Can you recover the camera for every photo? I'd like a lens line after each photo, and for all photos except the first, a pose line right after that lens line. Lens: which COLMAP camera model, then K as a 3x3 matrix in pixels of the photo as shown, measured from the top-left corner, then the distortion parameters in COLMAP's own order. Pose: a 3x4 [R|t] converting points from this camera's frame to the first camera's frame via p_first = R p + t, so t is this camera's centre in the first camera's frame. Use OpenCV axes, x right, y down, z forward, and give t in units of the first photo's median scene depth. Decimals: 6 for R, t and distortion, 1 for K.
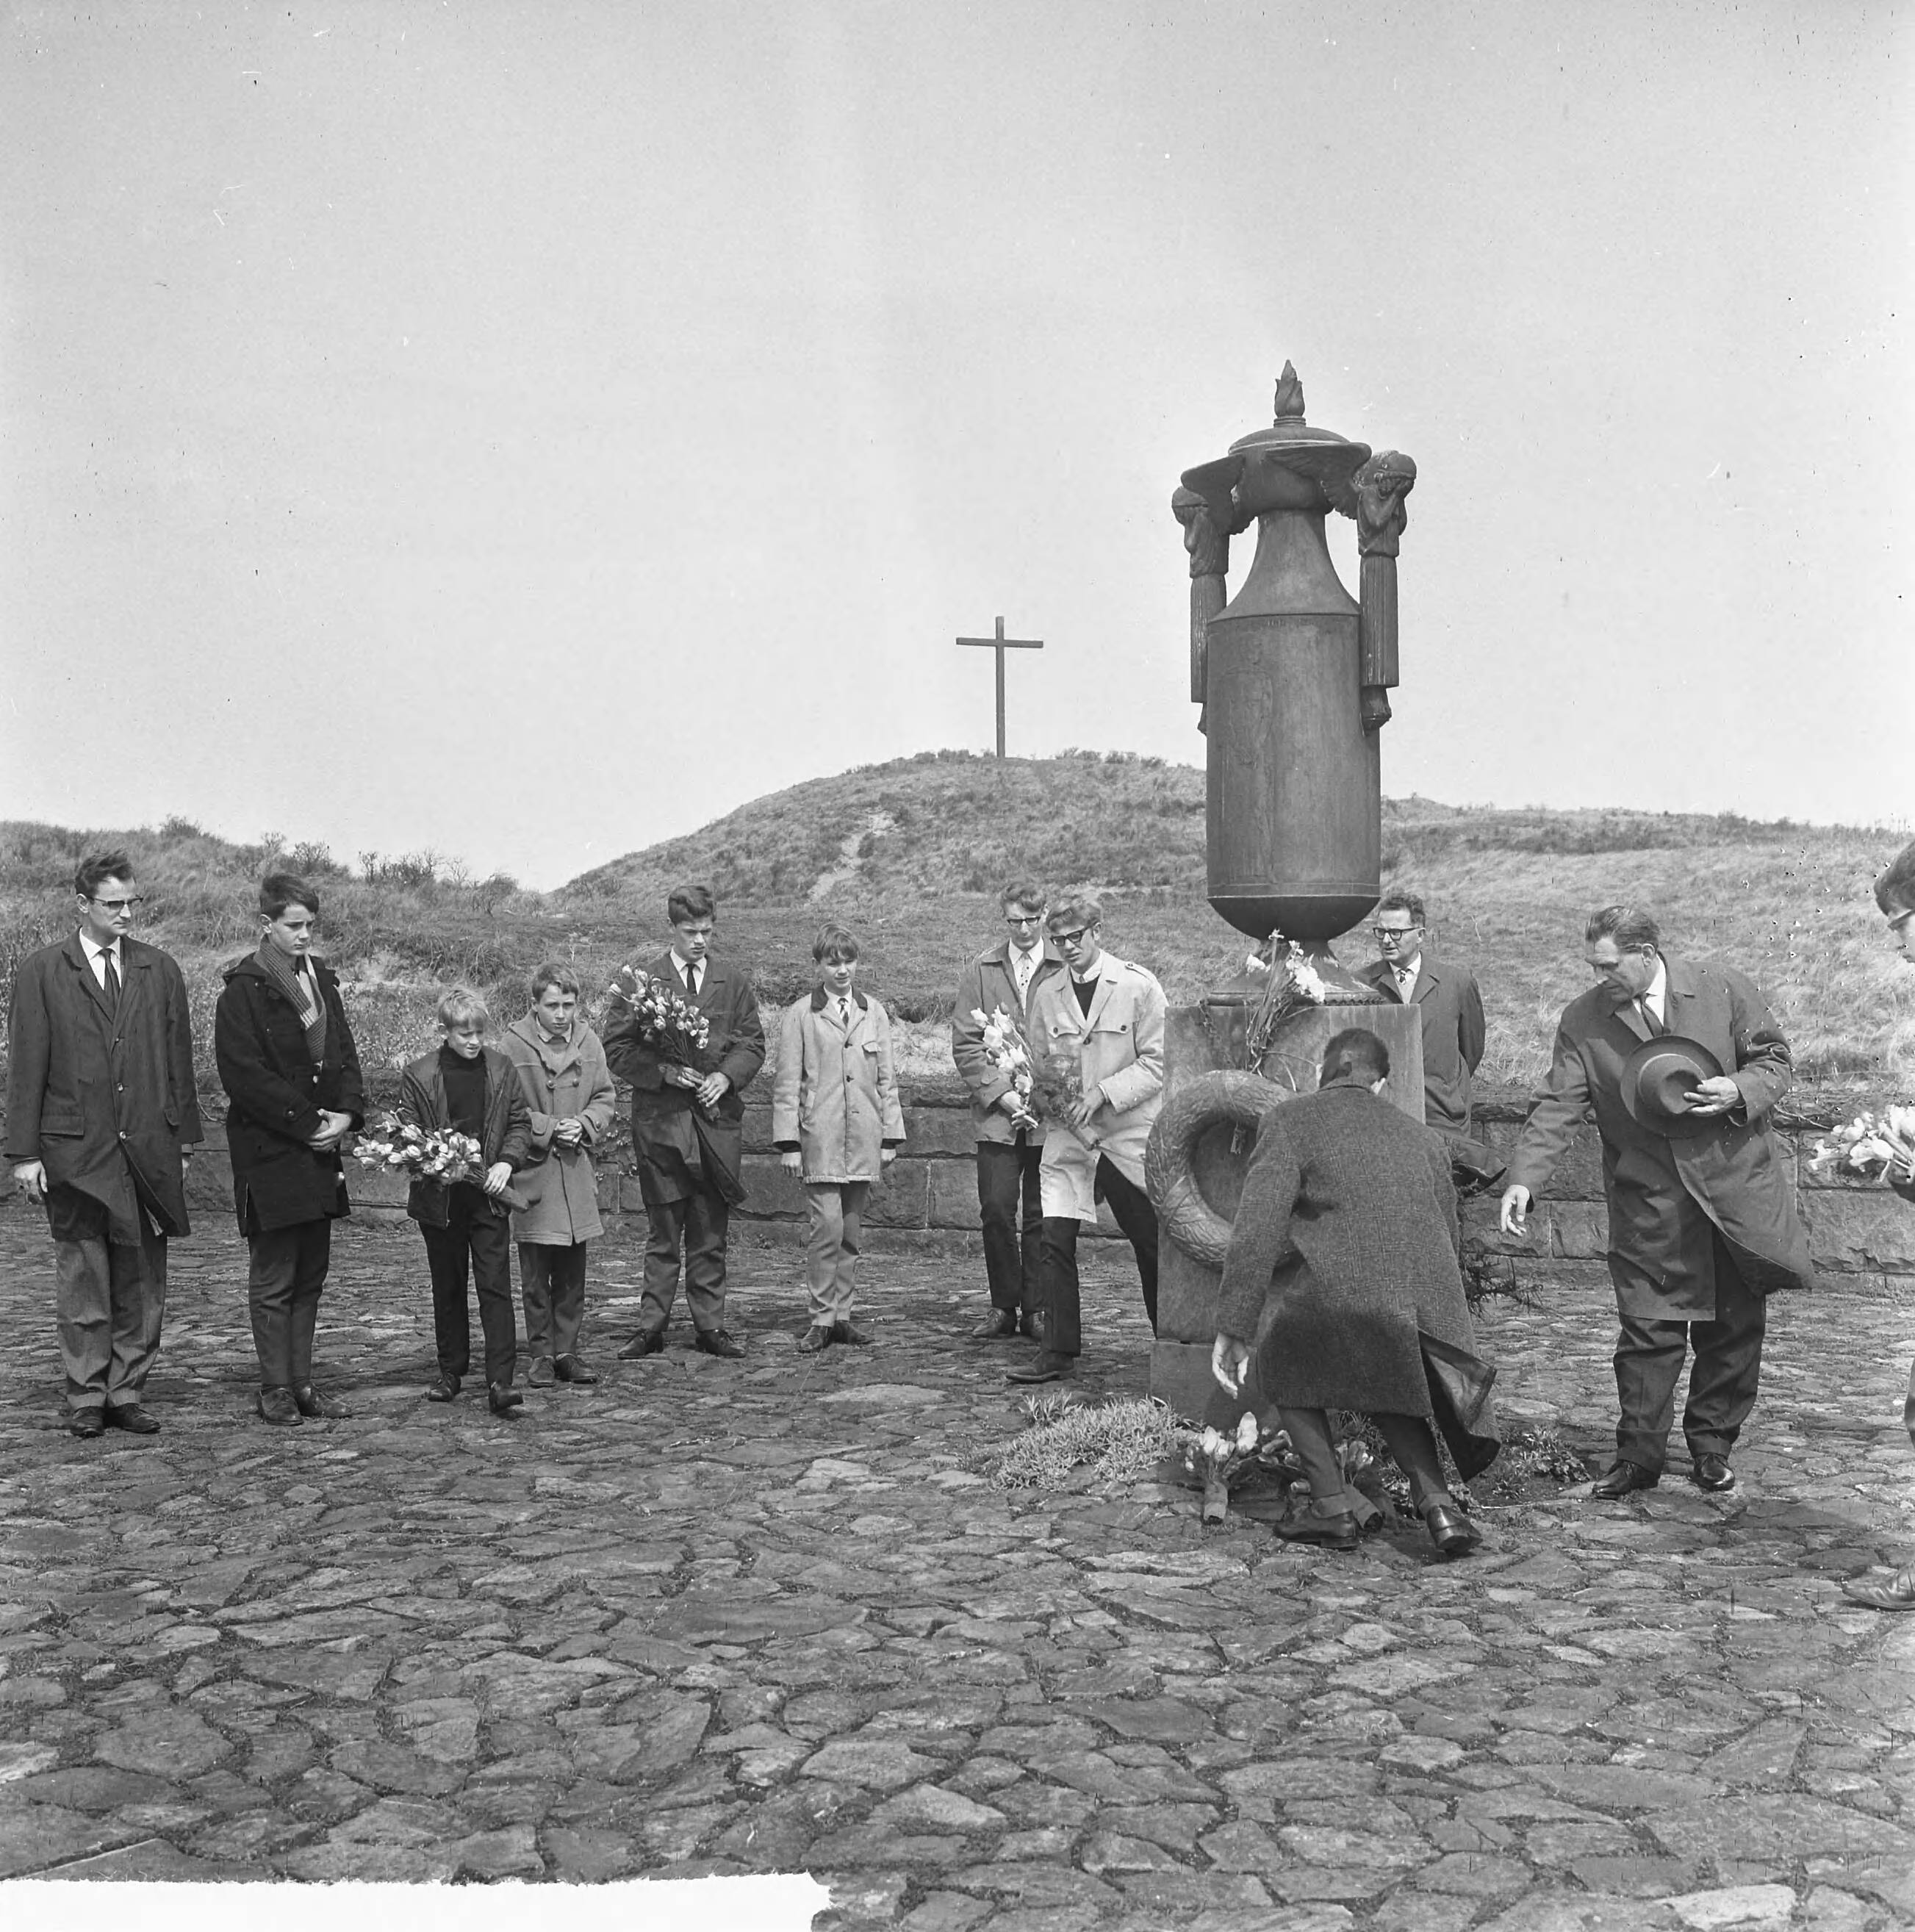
lens RADIAL K [[2777.7, 0, 896.6], [0, 2777.7, 1061.7], [0, 0, 1]] dist [0.008464, -0.163355]
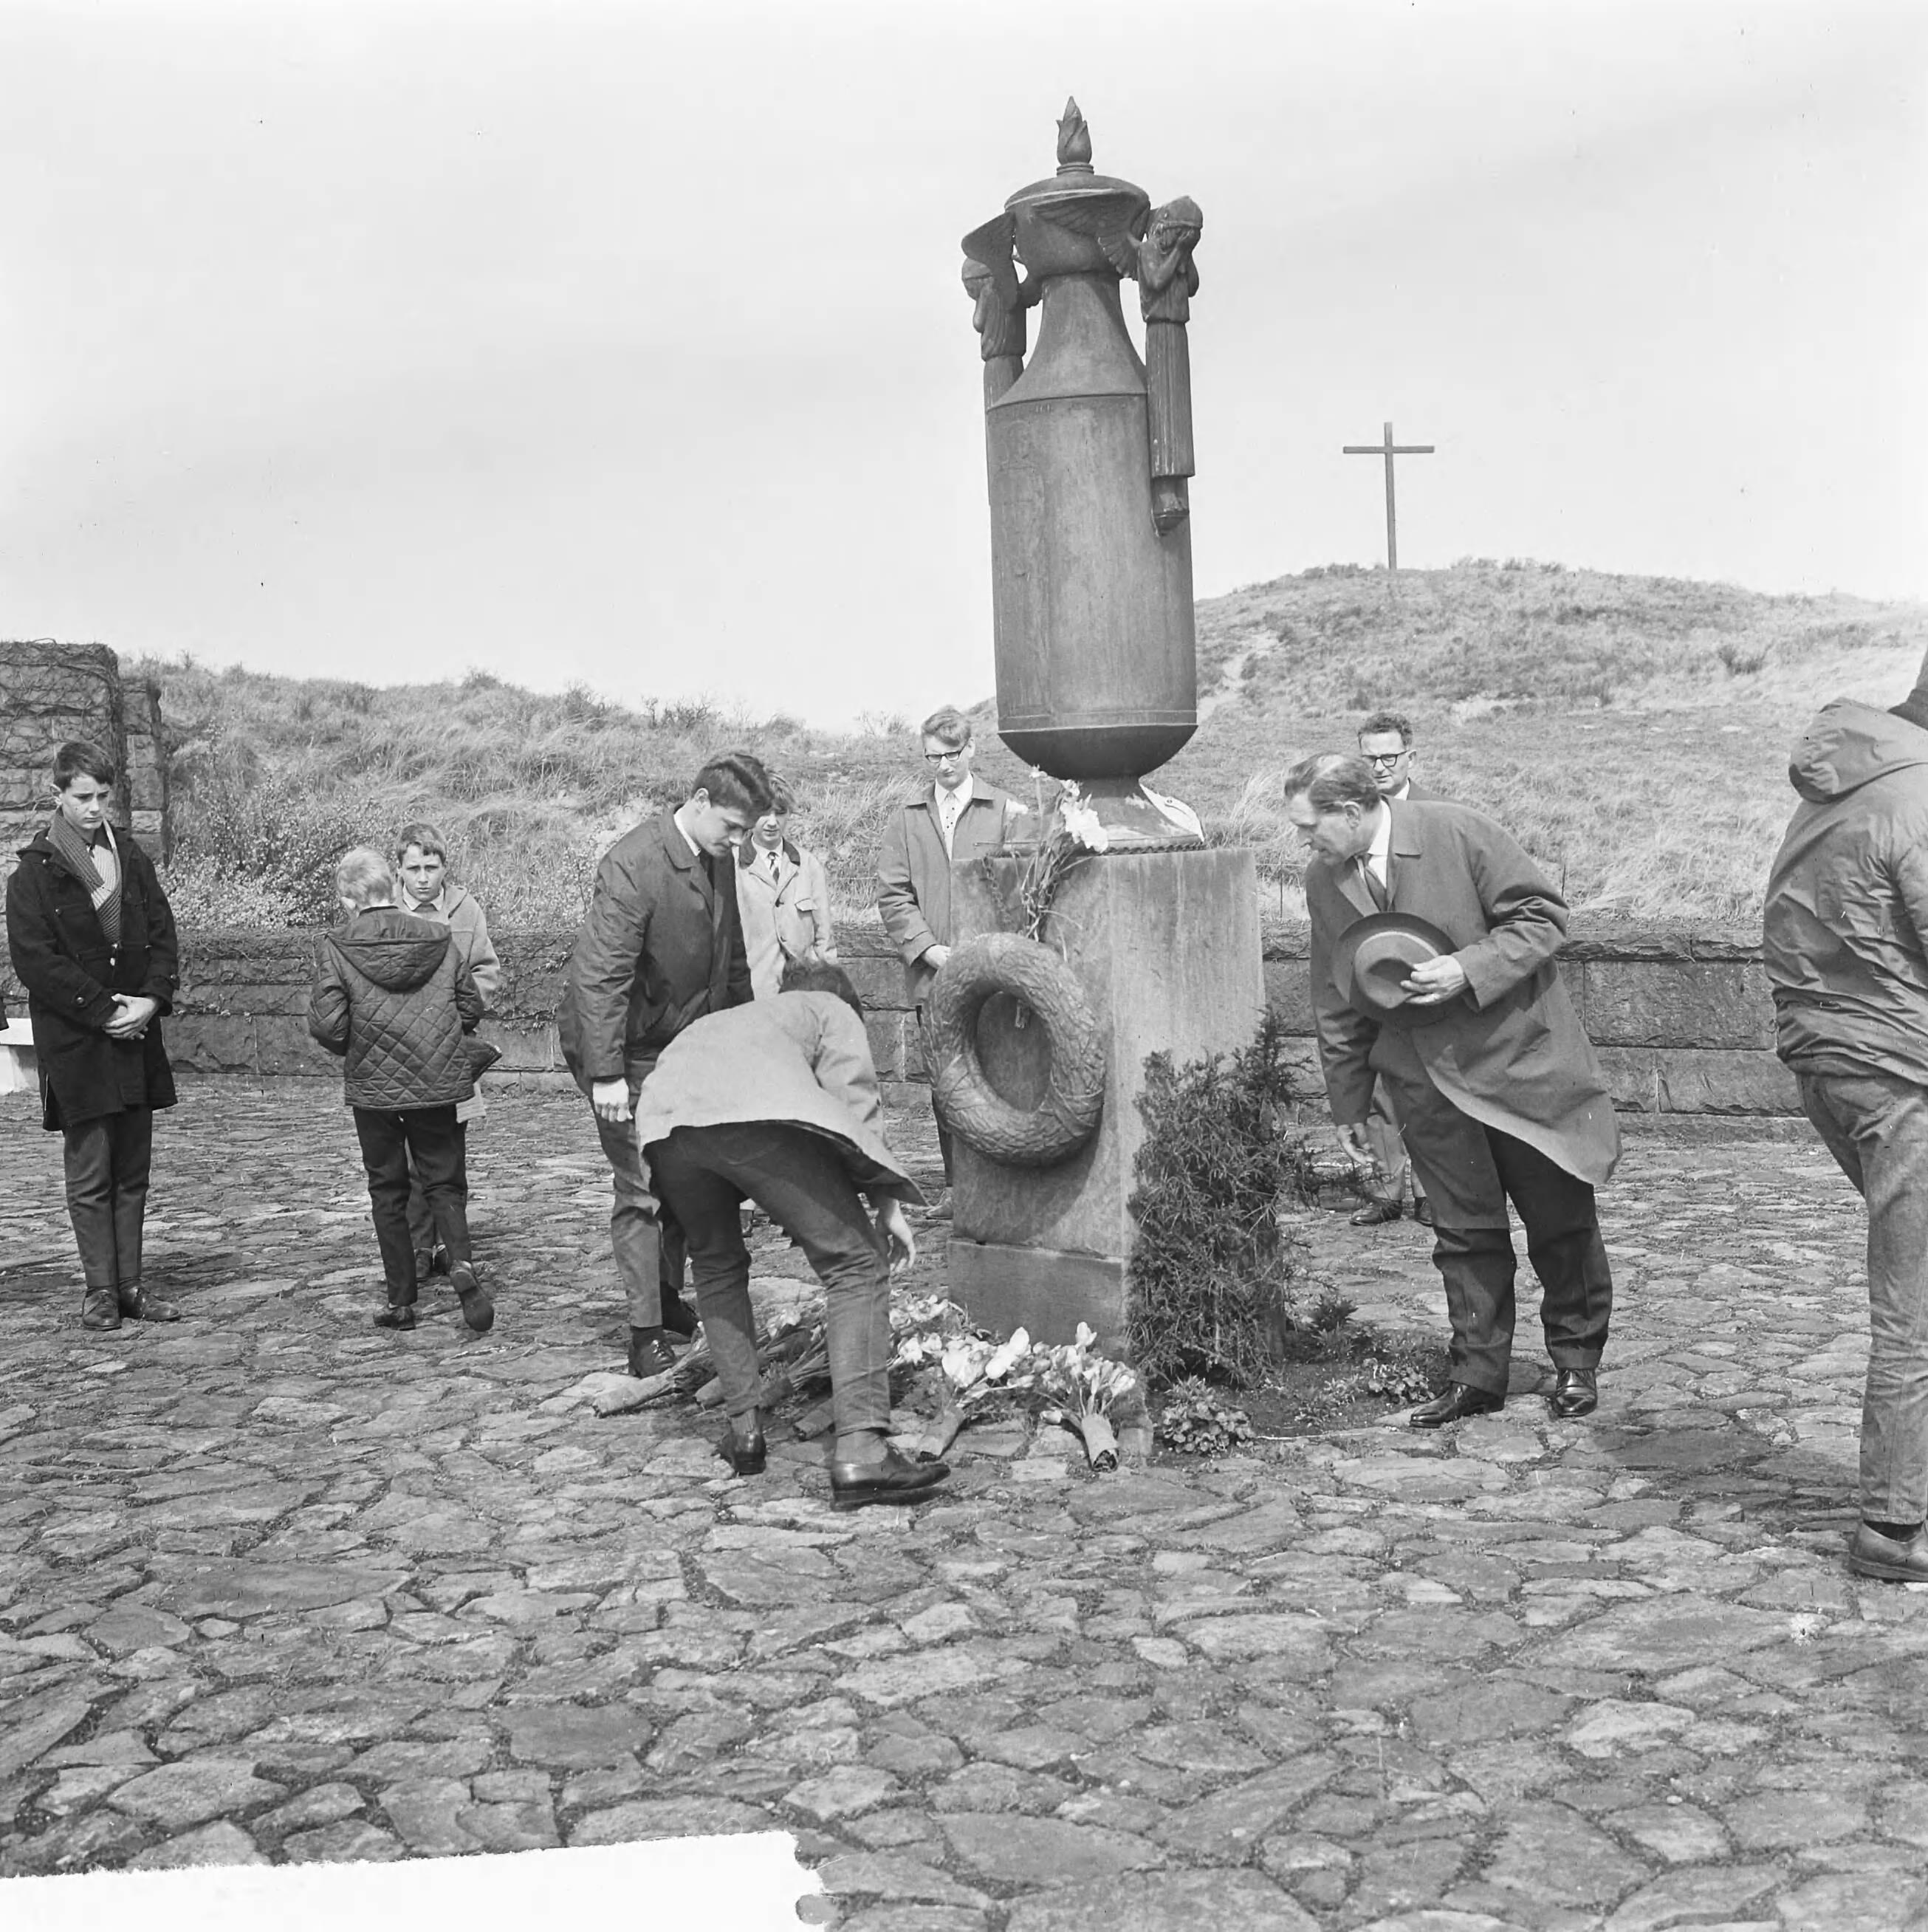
lens RADIAL K [[2777.6, 0, 903.2], [0, 2777.6, 1061.7], [0, 0, 1]] dist [0.008464, -0.163355]
pose [[0.988025, -0.018565, -0.153175, 0.191320], [0.027959, 0.997843, 0.059402, -0.007983], [0.151742, -0.062973, 0.986412, 0.118280]]
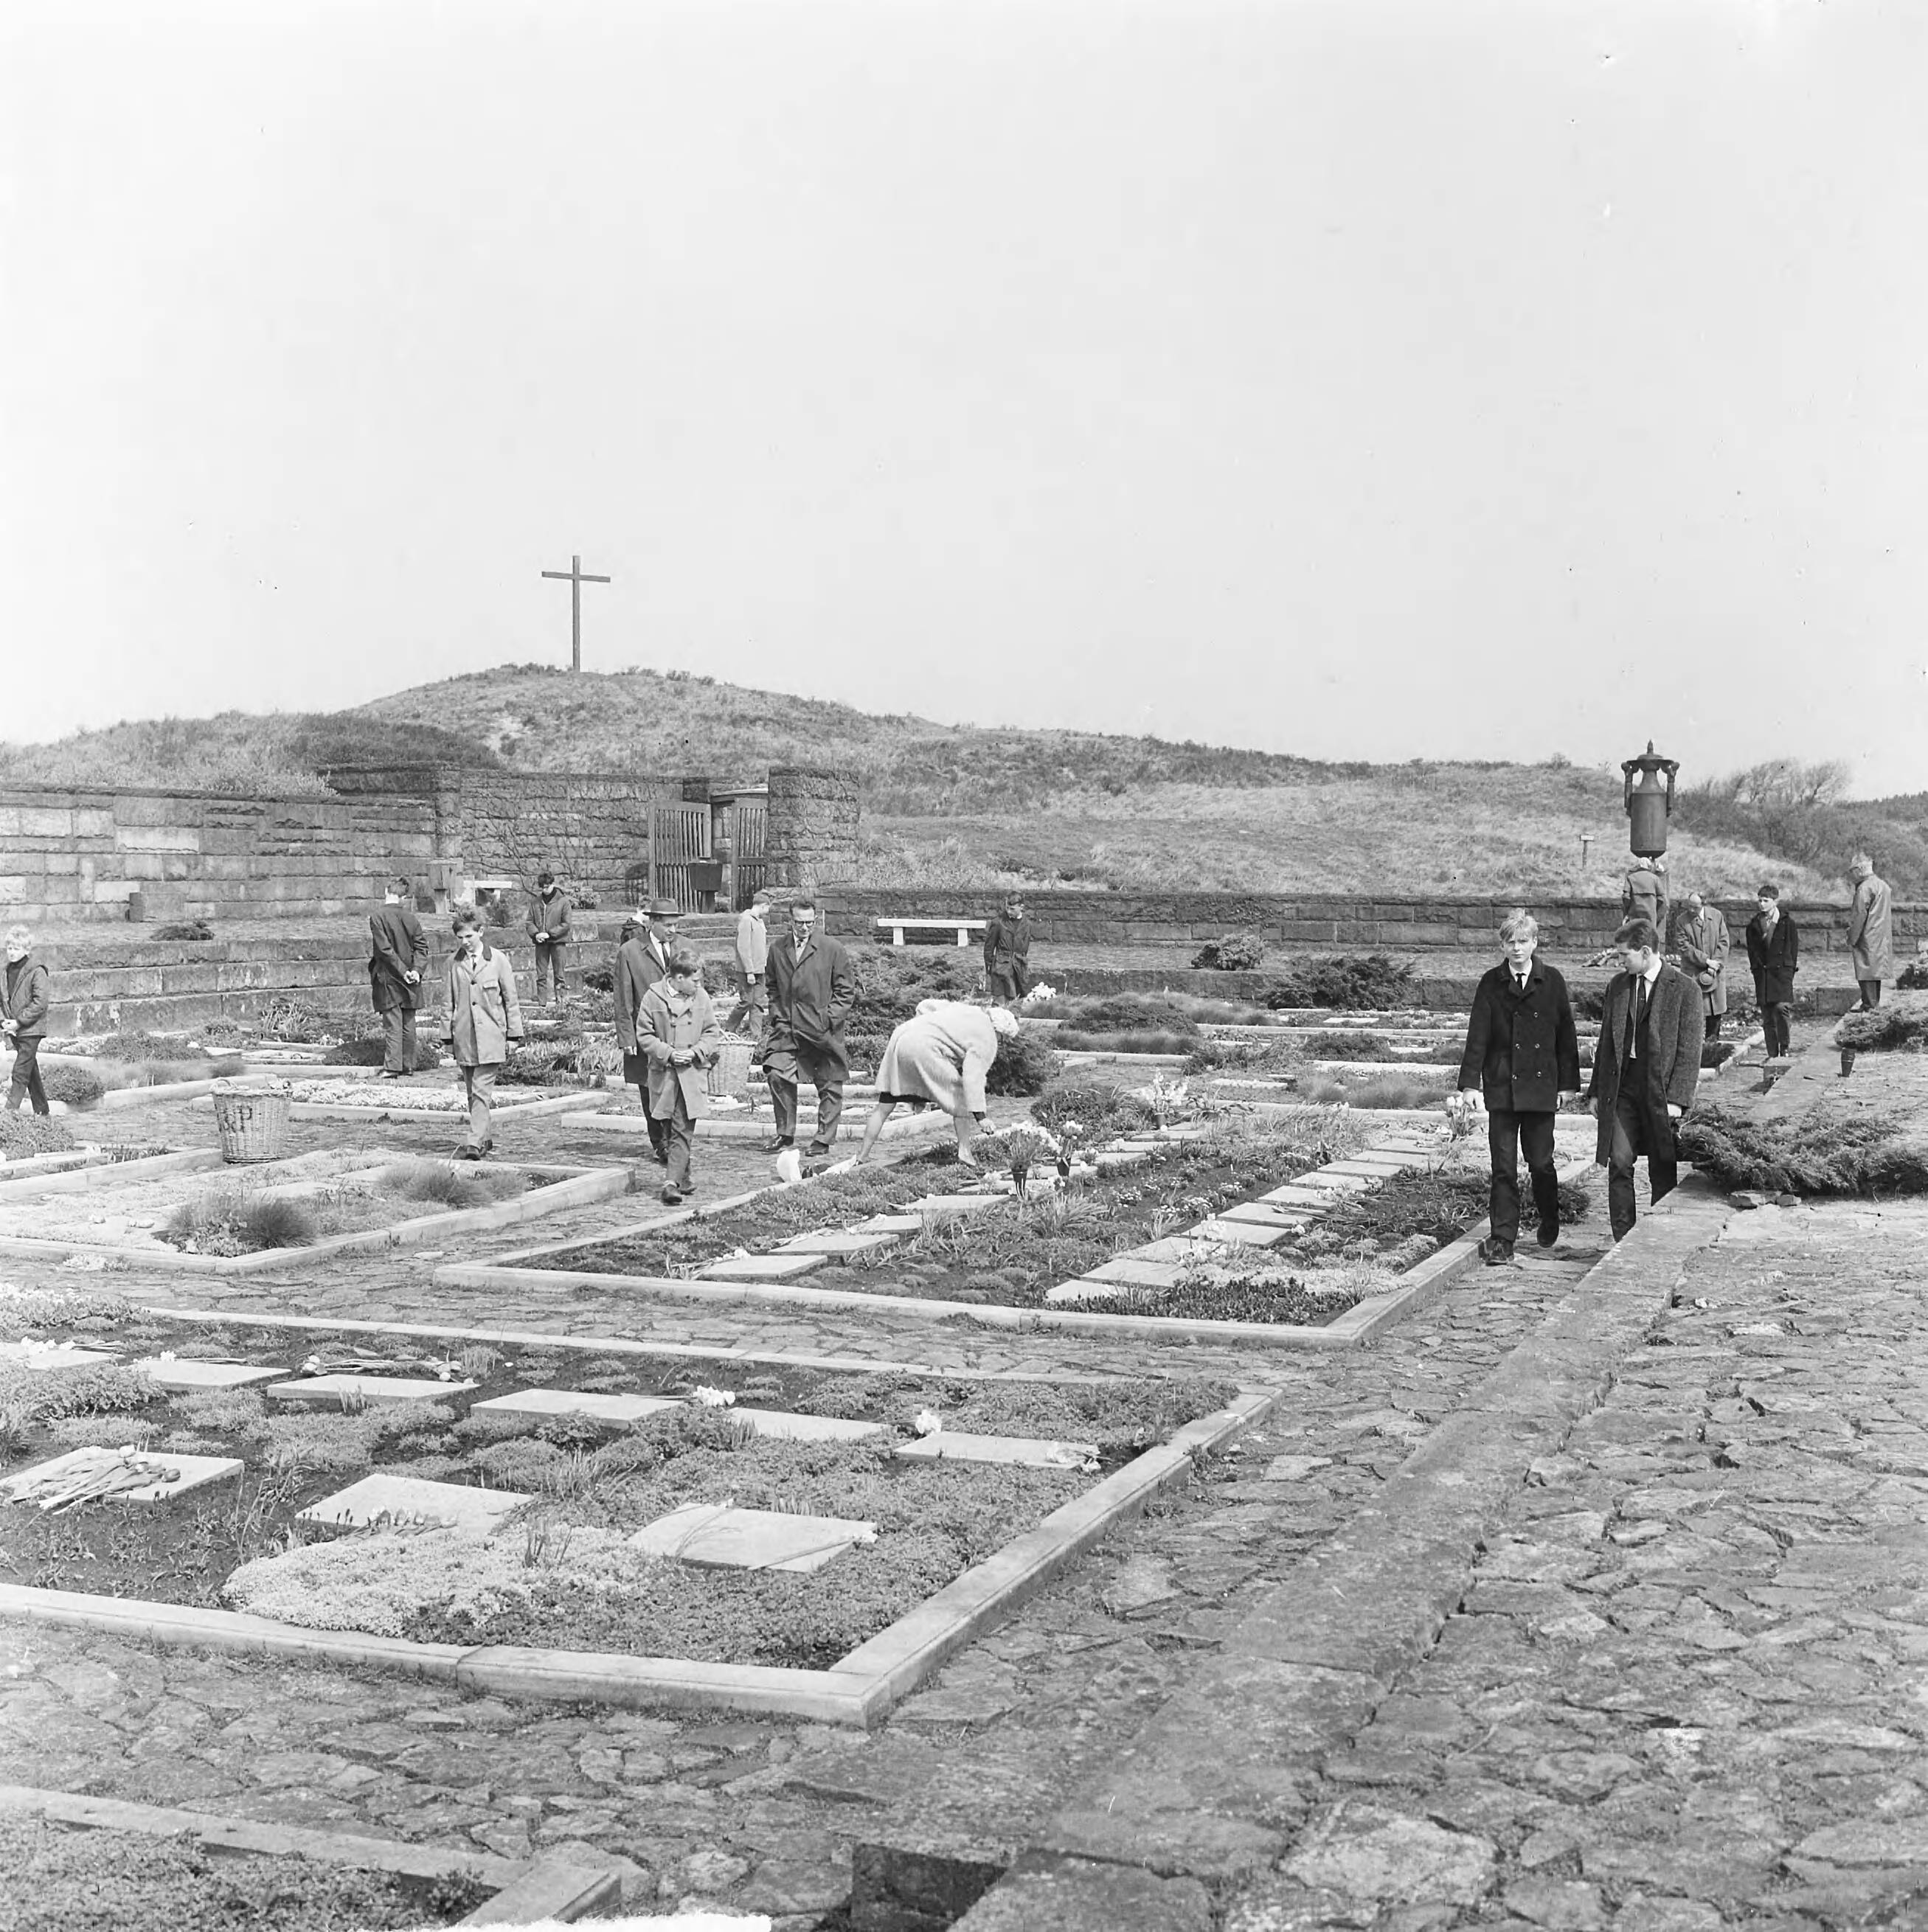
lens RADIAL K [[2778.1, 0, 903.1], [0, 2778.1, 1061.7], [0, 0, 1]] dist [0.008464, -0.163355]
pose [[0.961387, -0.004286, 0.275165, -2.206020], [-0.008094, 0.999006, 0.043842, 0.099174], [-0.275079, -0.044376, 0.960397, -3.000901]]
